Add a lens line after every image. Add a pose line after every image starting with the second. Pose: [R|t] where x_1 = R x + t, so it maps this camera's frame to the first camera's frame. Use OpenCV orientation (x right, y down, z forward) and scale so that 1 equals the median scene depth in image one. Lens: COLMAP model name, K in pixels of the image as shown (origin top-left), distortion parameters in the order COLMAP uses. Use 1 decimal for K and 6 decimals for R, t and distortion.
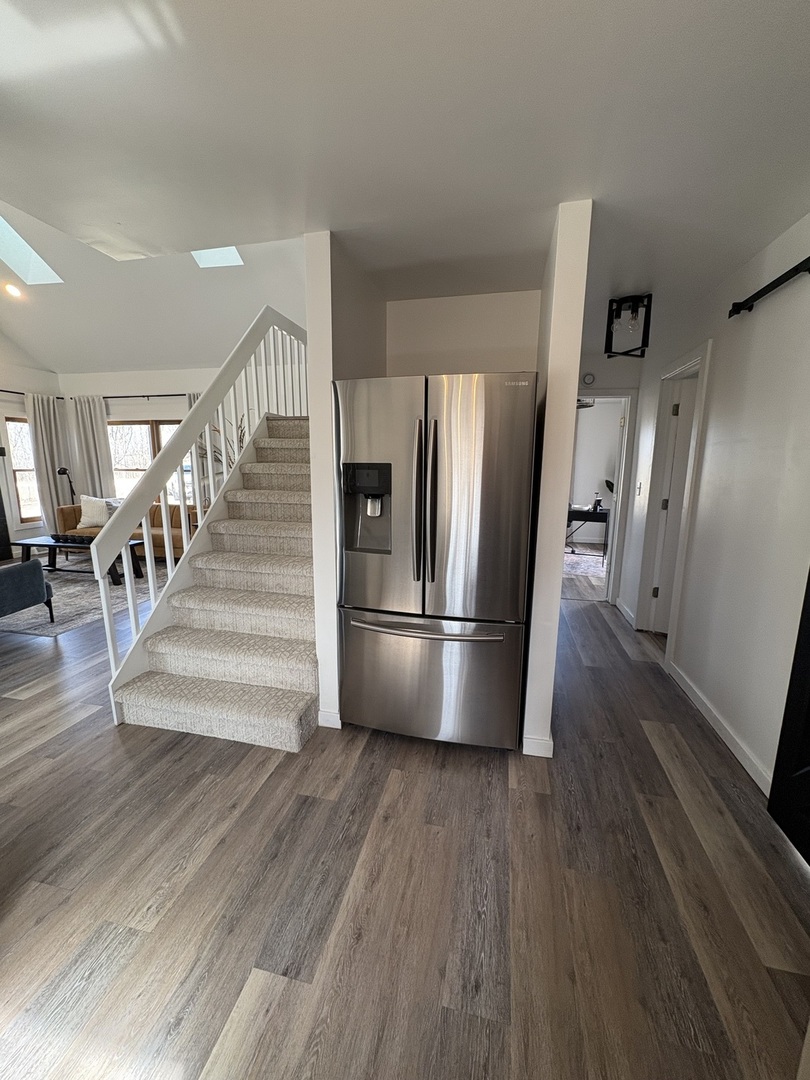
lens RADIAL K [[436.0, 0, 408.6], [0, 436.0, 537.7], [0, 0, 1]] dist [-0.001122, 0.001110]
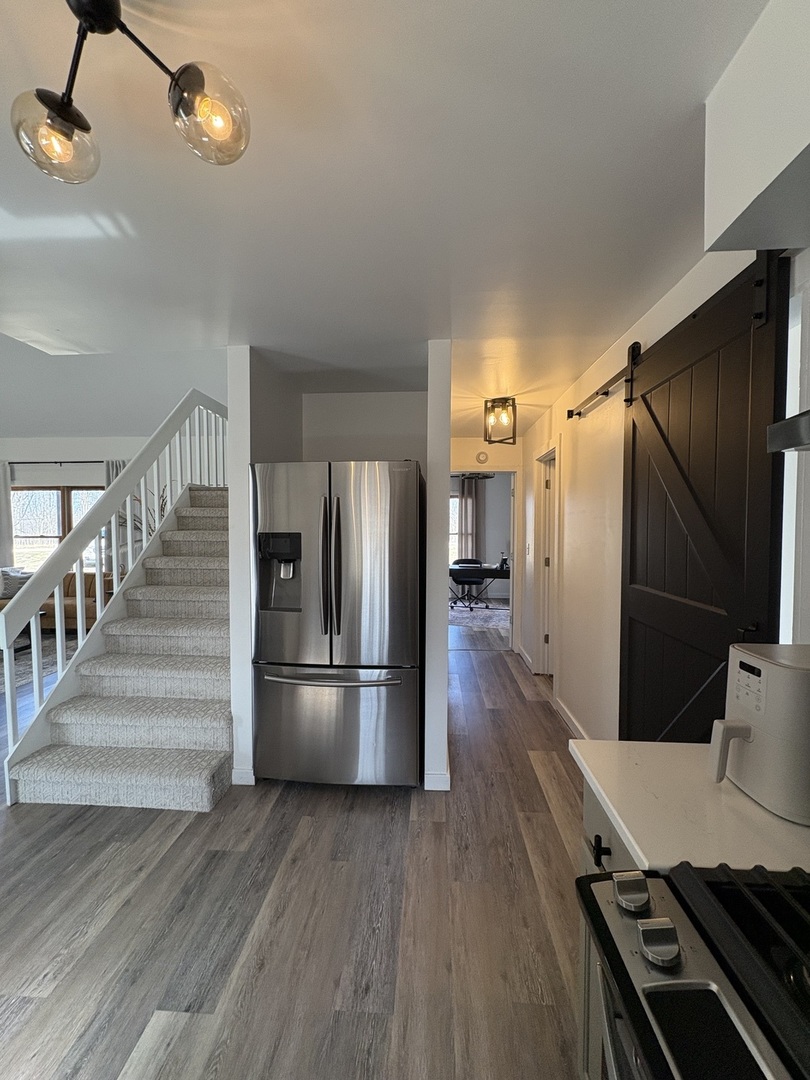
lens RADIAL K [[436.0, 0, 410.0], [0, 436.0, 535.1], [0, 0, 1]] dist [-0.001122, 0.001110]
pose [[0.987129, -0.011883, 0.159486, 0.058548], [0.034888, 0.989218, -0.142233, 0.011945], [-0.156076, 0.145967, 0.976900, -0.178600]]
